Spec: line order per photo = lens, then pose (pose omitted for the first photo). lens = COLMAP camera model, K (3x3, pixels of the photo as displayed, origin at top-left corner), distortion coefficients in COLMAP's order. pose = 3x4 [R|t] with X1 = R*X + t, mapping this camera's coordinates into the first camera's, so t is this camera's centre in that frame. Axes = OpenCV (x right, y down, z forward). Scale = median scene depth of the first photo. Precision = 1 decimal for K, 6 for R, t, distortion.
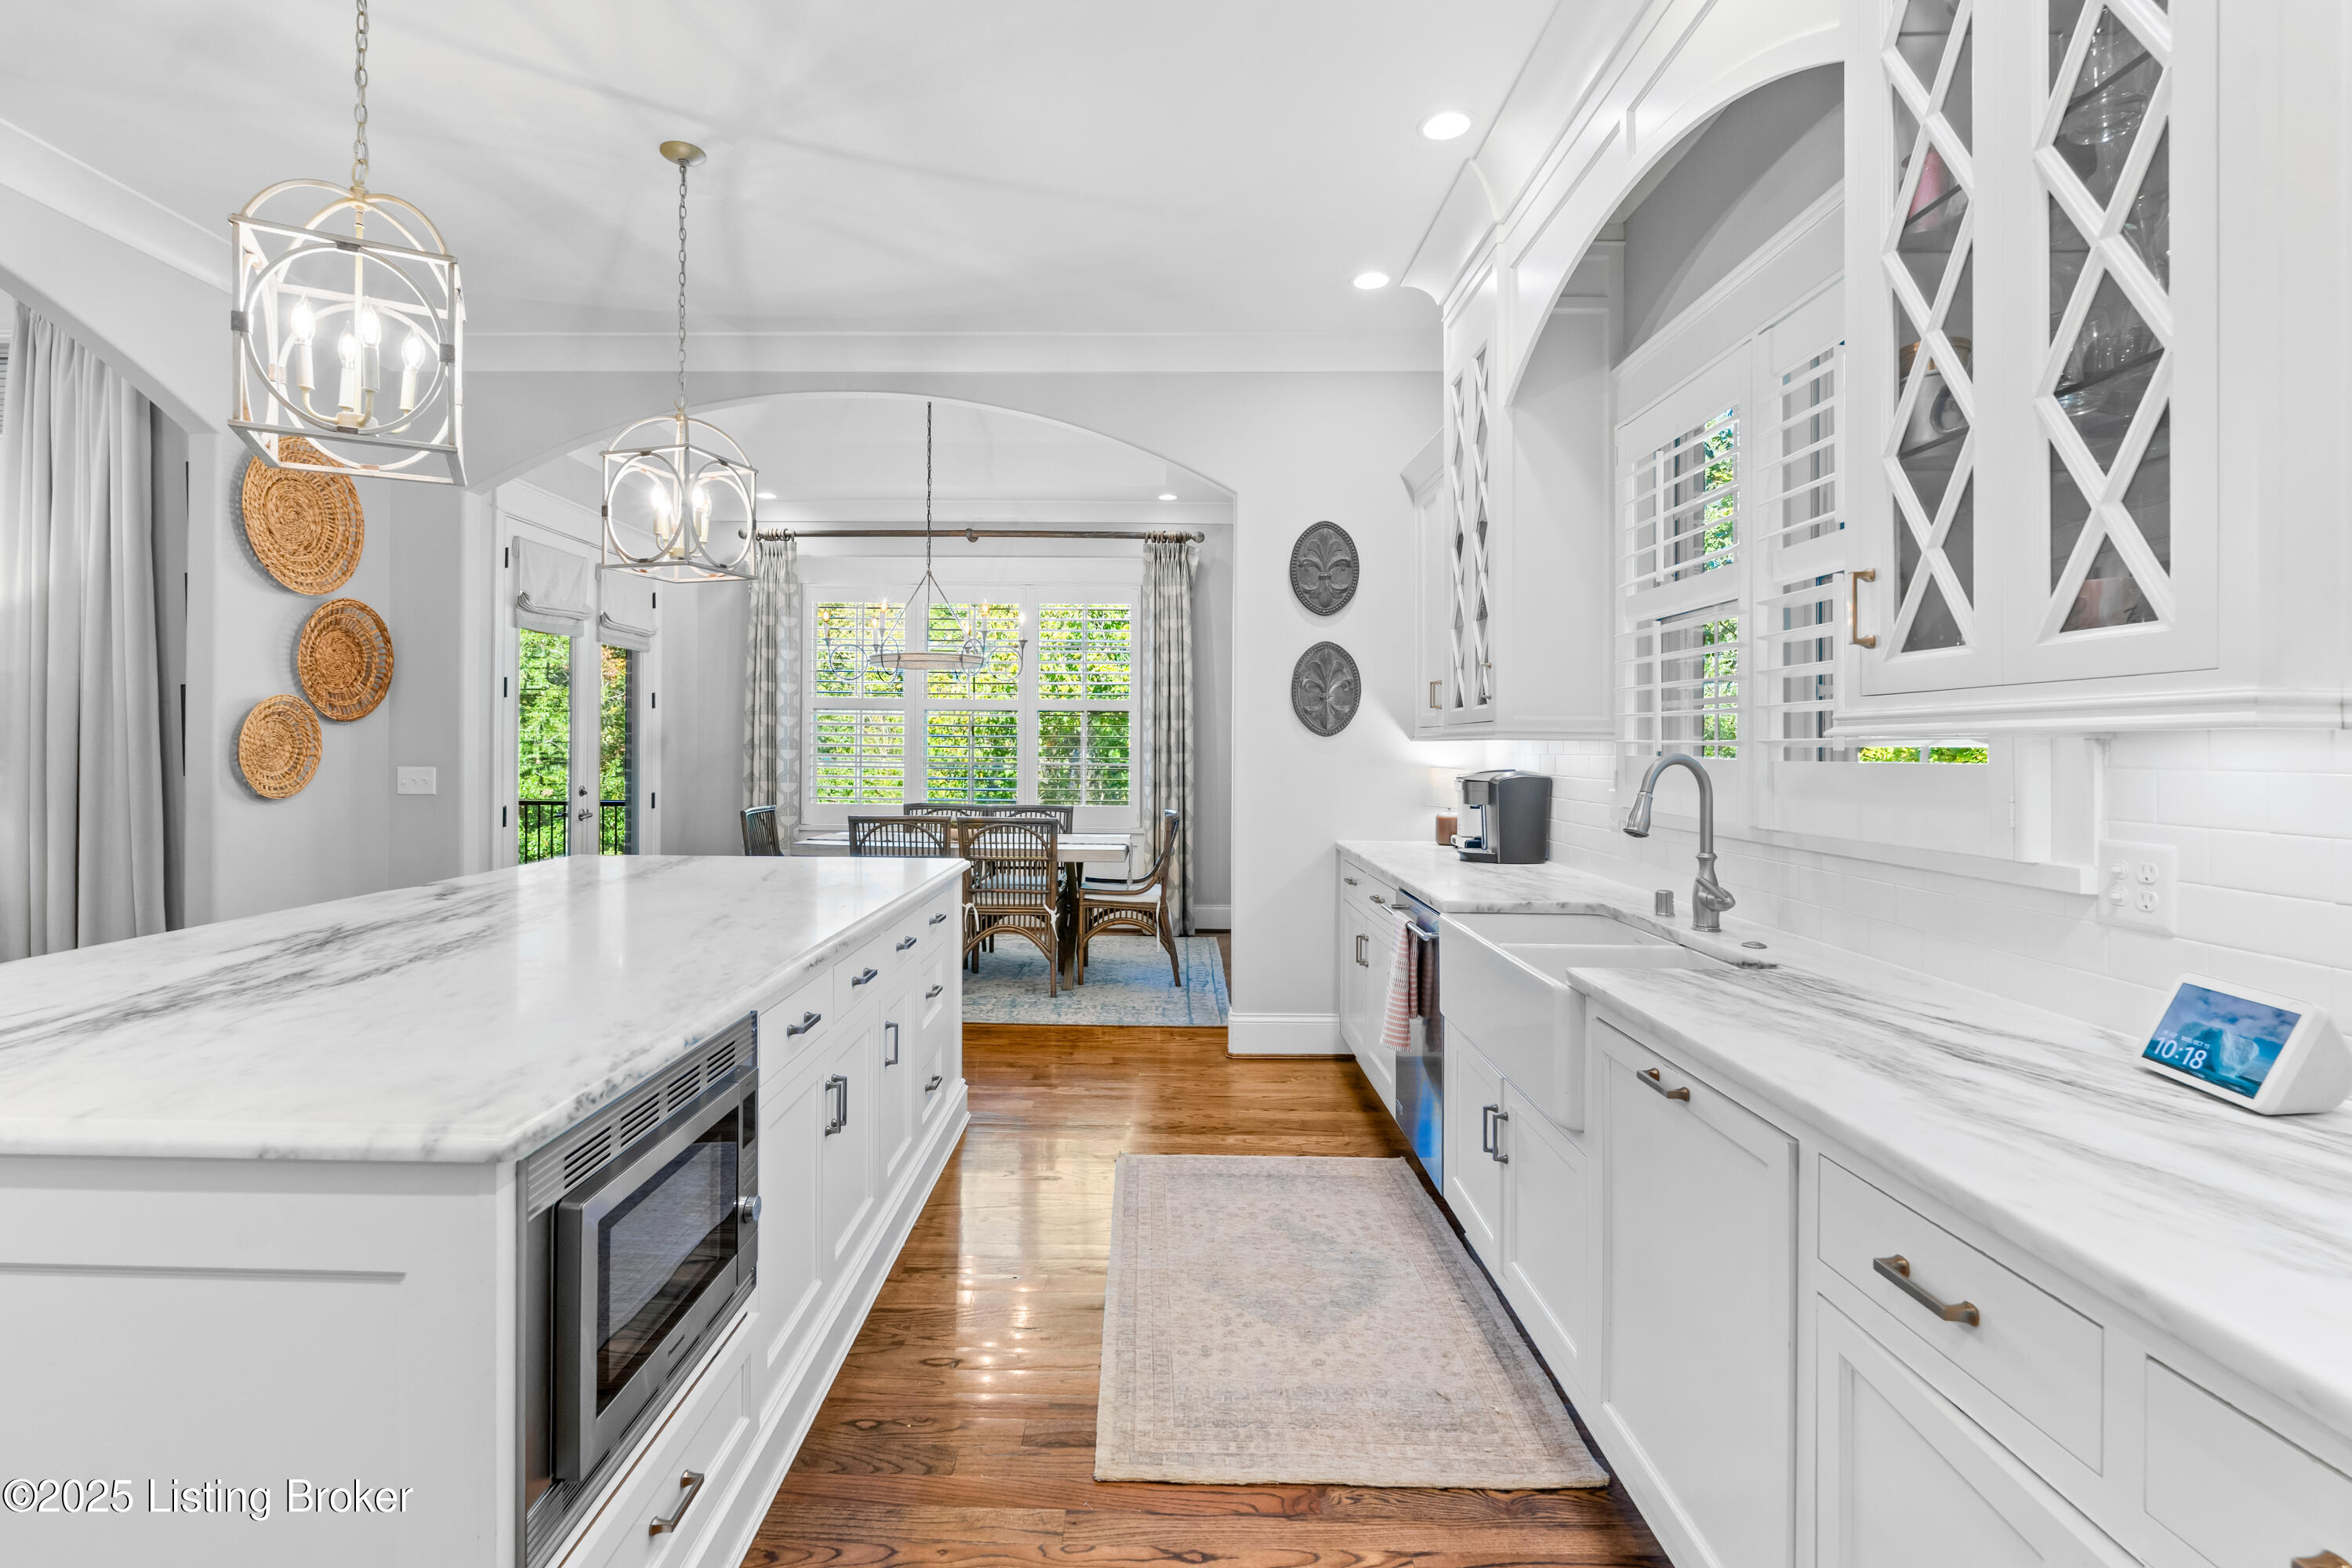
lens RADIAL K [[1107.8, 0, 1164.6], [0, 1107.8, 721.7], [0, 0, 1]] dist [0.002078, 0.000456]
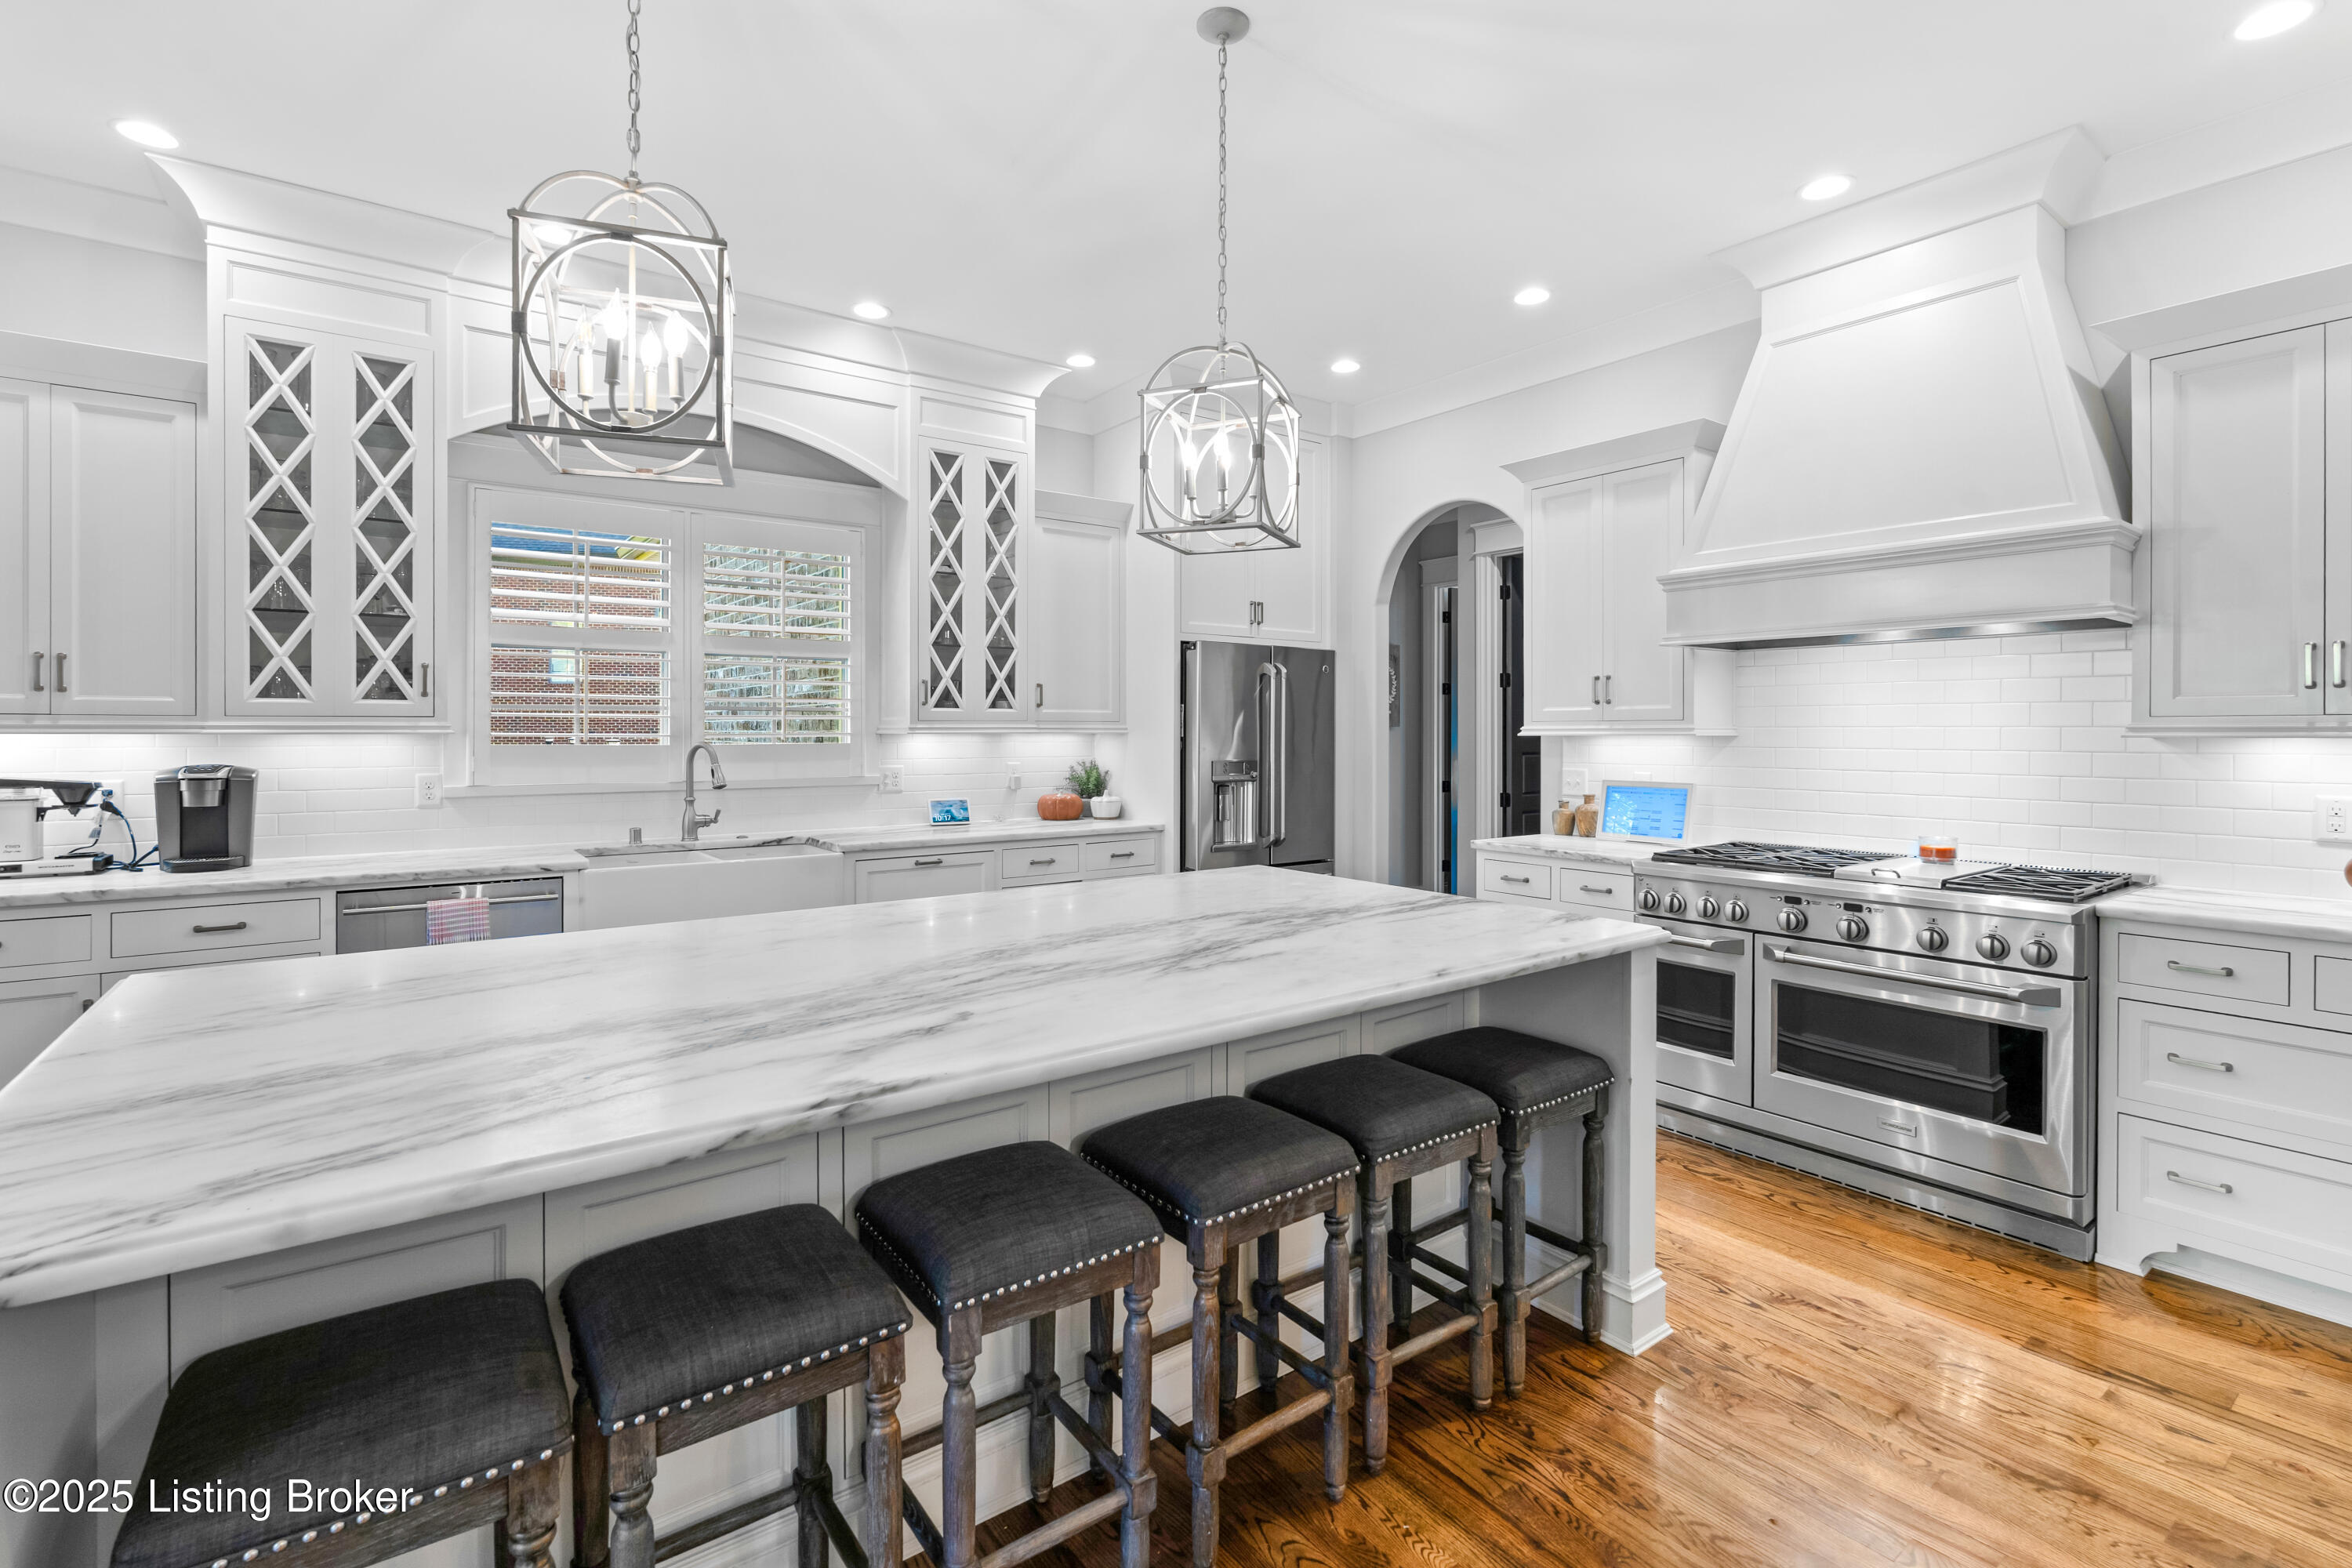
lens RADIAL K [[1065.8, 0, 1168.1], [0, 1065.8, 729.9], [0, 0, 1]] dist [-0.004964, 0.000278]
pose [[-0.594741, -0.000306, 0.803918, -2.262328], [-0.020208, 0.999690, -0.014570, 0.036367], [-0.803664, -0.024911, -0.594562, 2.322955]]
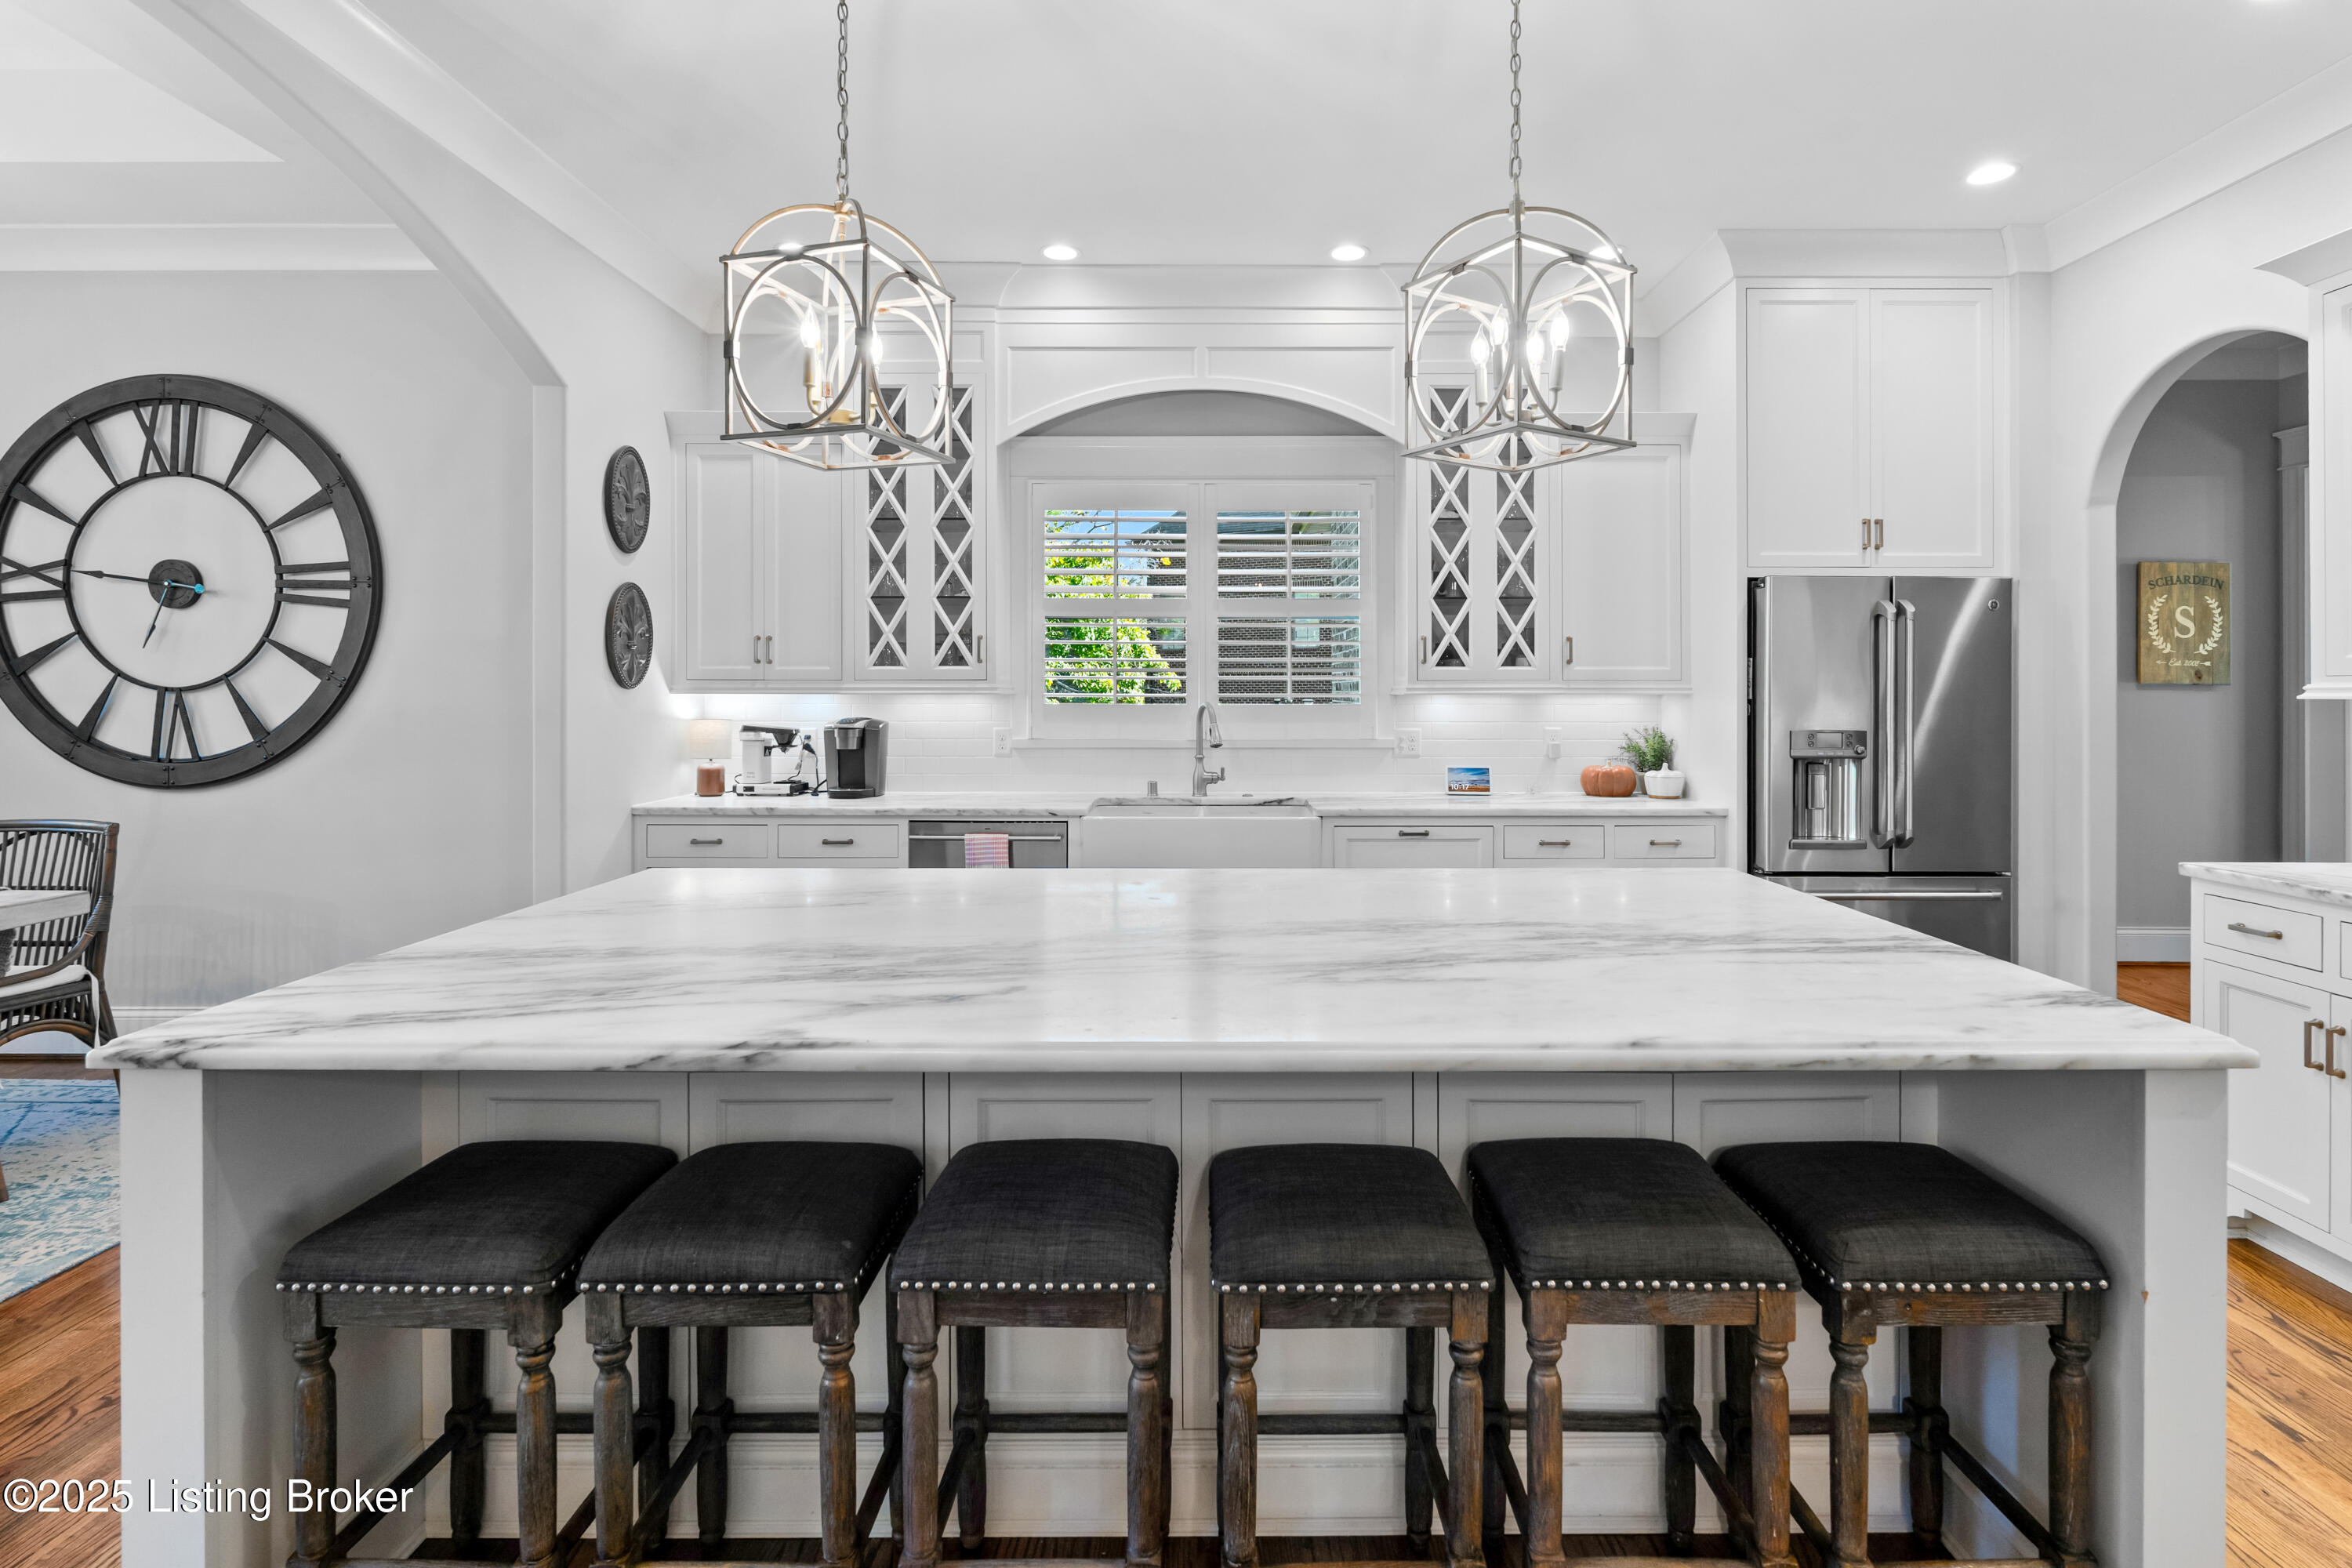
lens RADIAL K [[1116.6, 0, 1210.6], [0, 1116.6, 689.7], [0, 0, 1]] dist [-0.003609, -0.000244]
pose [[-0.005013, 0.000778, 0.999987, -2.355339], [-0.024051, 0.999710, -0.000898, 0.020124], [-0.999698, -0.024055, -0.004993, 1.636122]]
